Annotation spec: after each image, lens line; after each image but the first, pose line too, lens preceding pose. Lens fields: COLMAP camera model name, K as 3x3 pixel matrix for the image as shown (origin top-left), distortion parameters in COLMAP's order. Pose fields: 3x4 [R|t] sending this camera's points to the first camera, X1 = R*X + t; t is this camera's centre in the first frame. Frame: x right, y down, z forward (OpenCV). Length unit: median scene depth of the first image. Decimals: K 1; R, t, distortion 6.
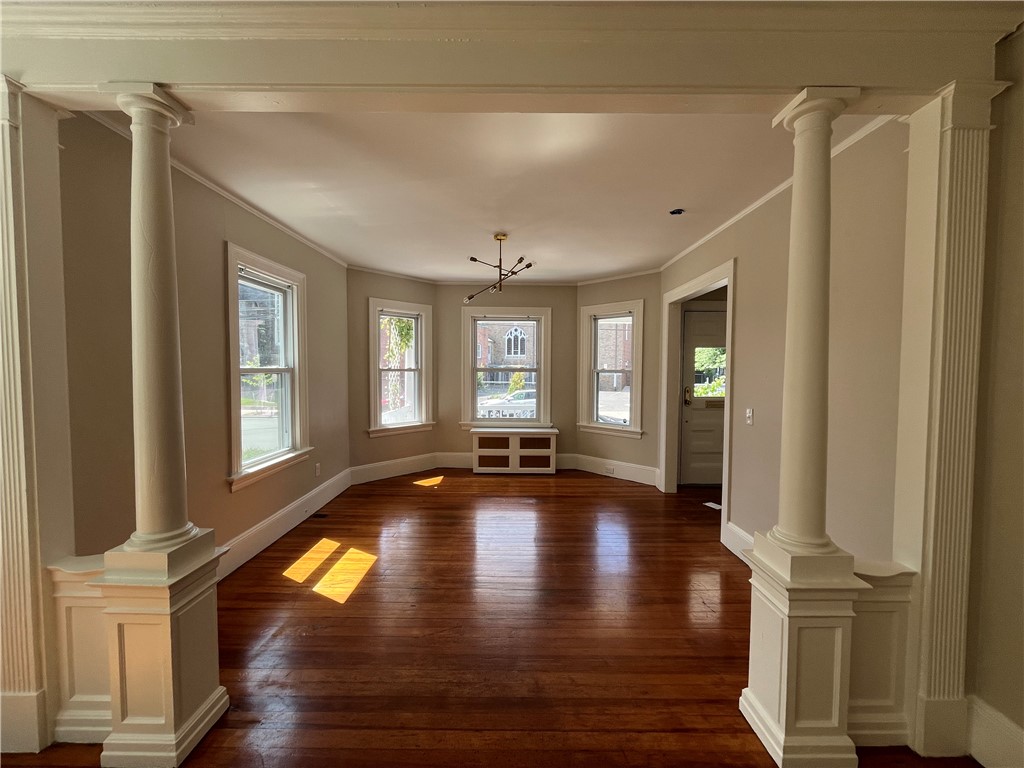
lens RADIAL K [[414.4, 0, 515.7], [0, 414.4, 387.2], [0, 0, 1]] dist [-0.001121, -0.000577]
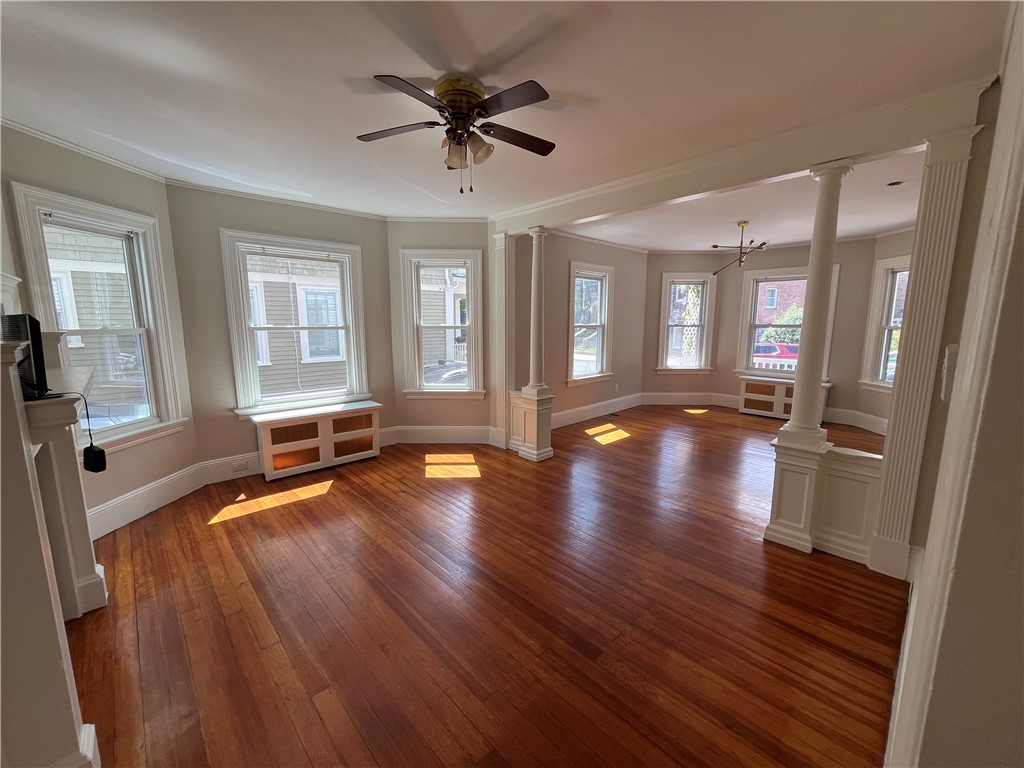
lens RADIAL K [[414.4, 0, 515.7], [0, 414.4, 387.2], [0, 0, 1]] dist [-0.001121, -0.000577]
pose [[0.690233, 0.110092, -0.715163, 0.450385], [-0.030523, 0.991908, 0.123235, 0.008917], [0.722944, -0.063232, 0.688008, -0.440702]]
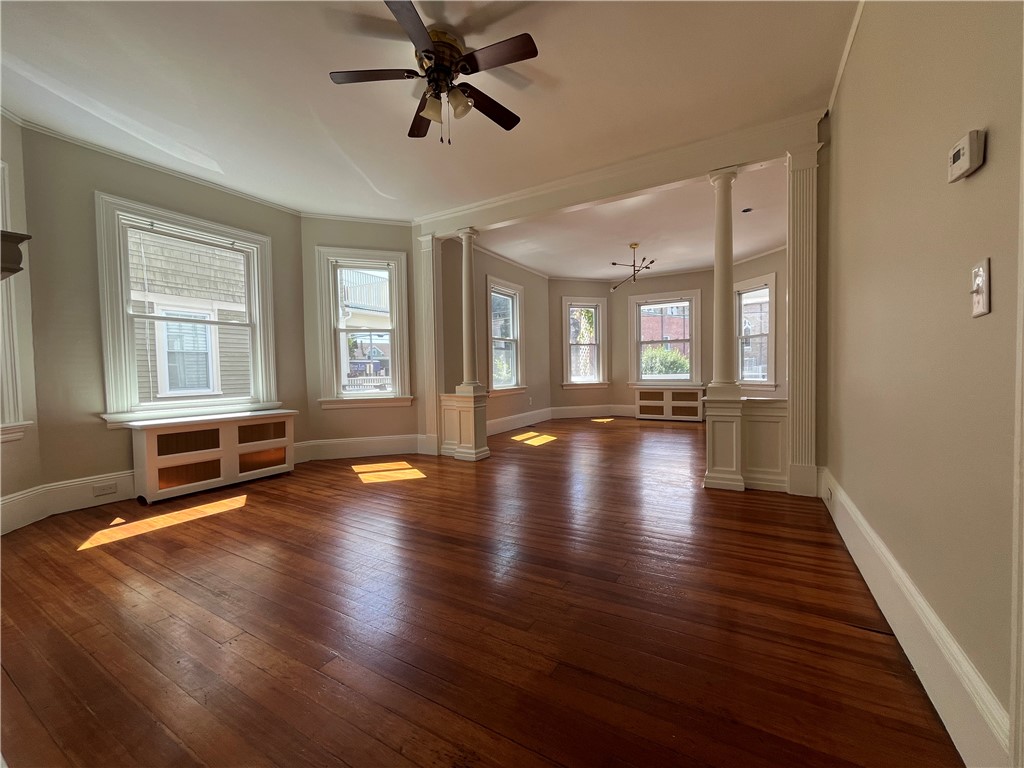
lens RADIAL K [[413.3, 0, 515.9], [0, 413.3, 387.5], [0, 0, 1]] dist [-0.002458, -0.000316]
pose [[0.866820, -0.001935, -0.498617, 0.339351], [0.000994, 0.999997, -0.002153, 0.160771], [0.498620, 0.001370, 0.866820, -0.533937]]
